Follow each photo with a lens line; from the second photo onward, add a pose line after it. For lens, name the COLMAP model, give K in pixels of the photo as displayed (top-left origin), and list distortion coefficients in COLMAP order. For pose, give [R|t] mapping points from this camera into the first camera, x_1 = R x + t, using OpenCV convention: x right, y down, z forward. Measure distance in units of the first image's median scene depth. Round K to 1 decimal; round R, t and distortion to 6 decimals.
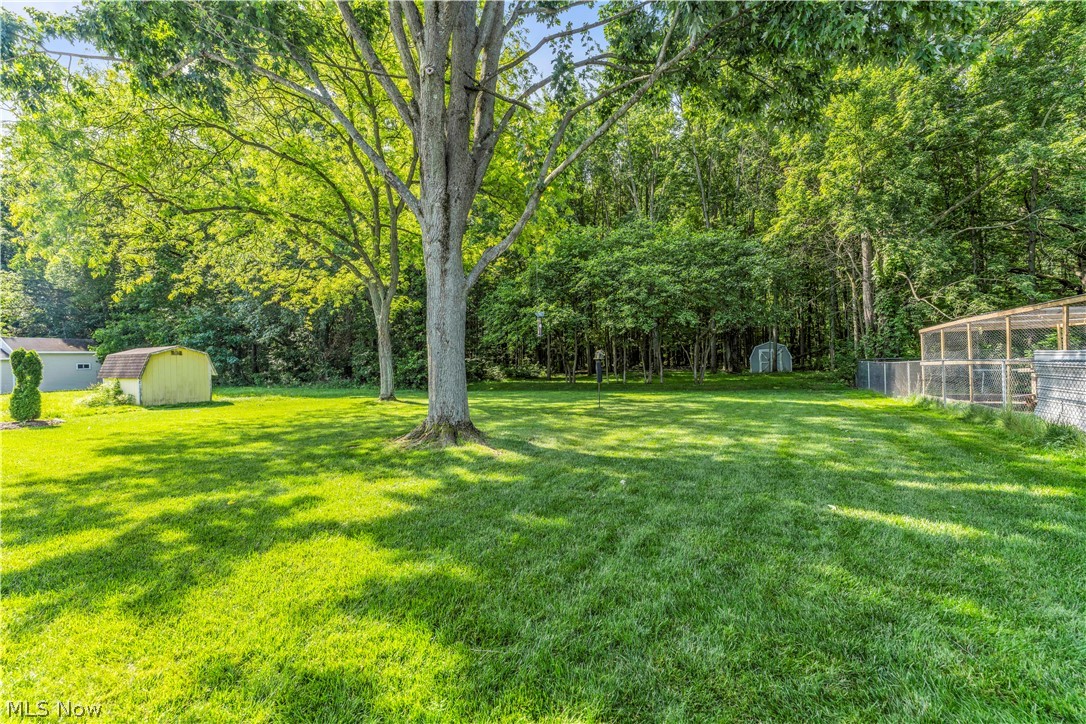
lens RADIAL K [[416.6, 0, 543.0], [0, 416.6, 362.0], [0, 0, 1]] dist [-0.001605, 0.000048]
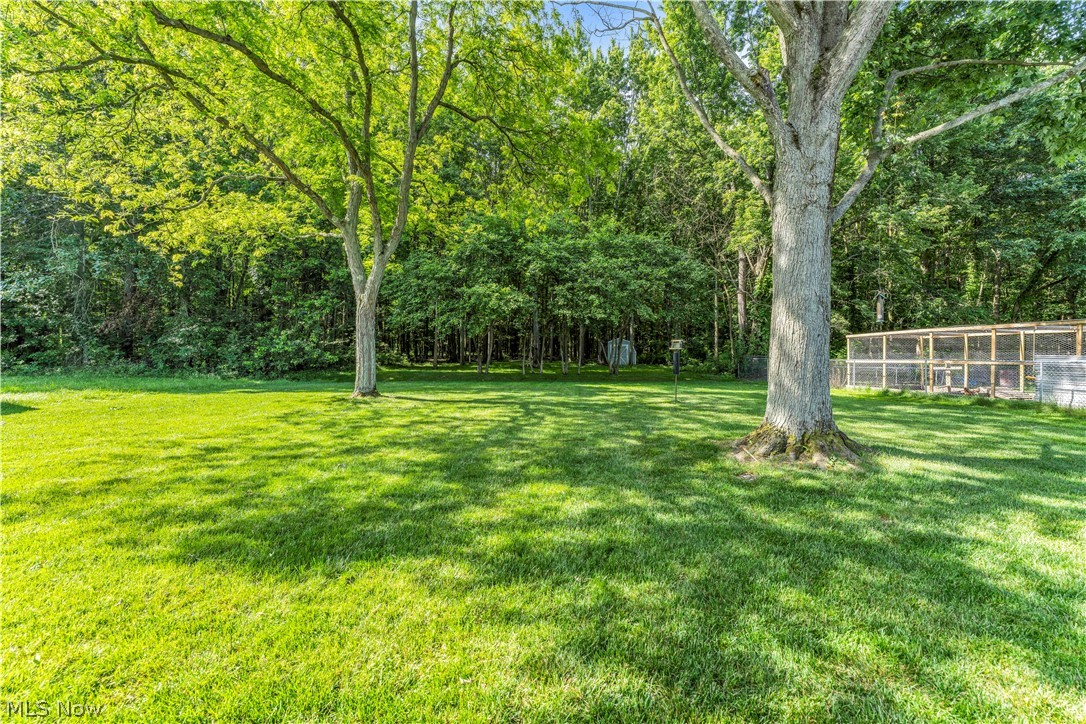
lens RADIAL K [[416.6, 0, 543.0], [0, 416.6, 362.0], [0, 0, 1]] dist [-0.001605, 0.000048]
pose [[0.888093, 0.020173, 0.459220, -0.355266], [-0.031459, 0.999361, 0.016938, 0.009426], [-0.458585, -0.029490, 0.888161, 0.177138]]
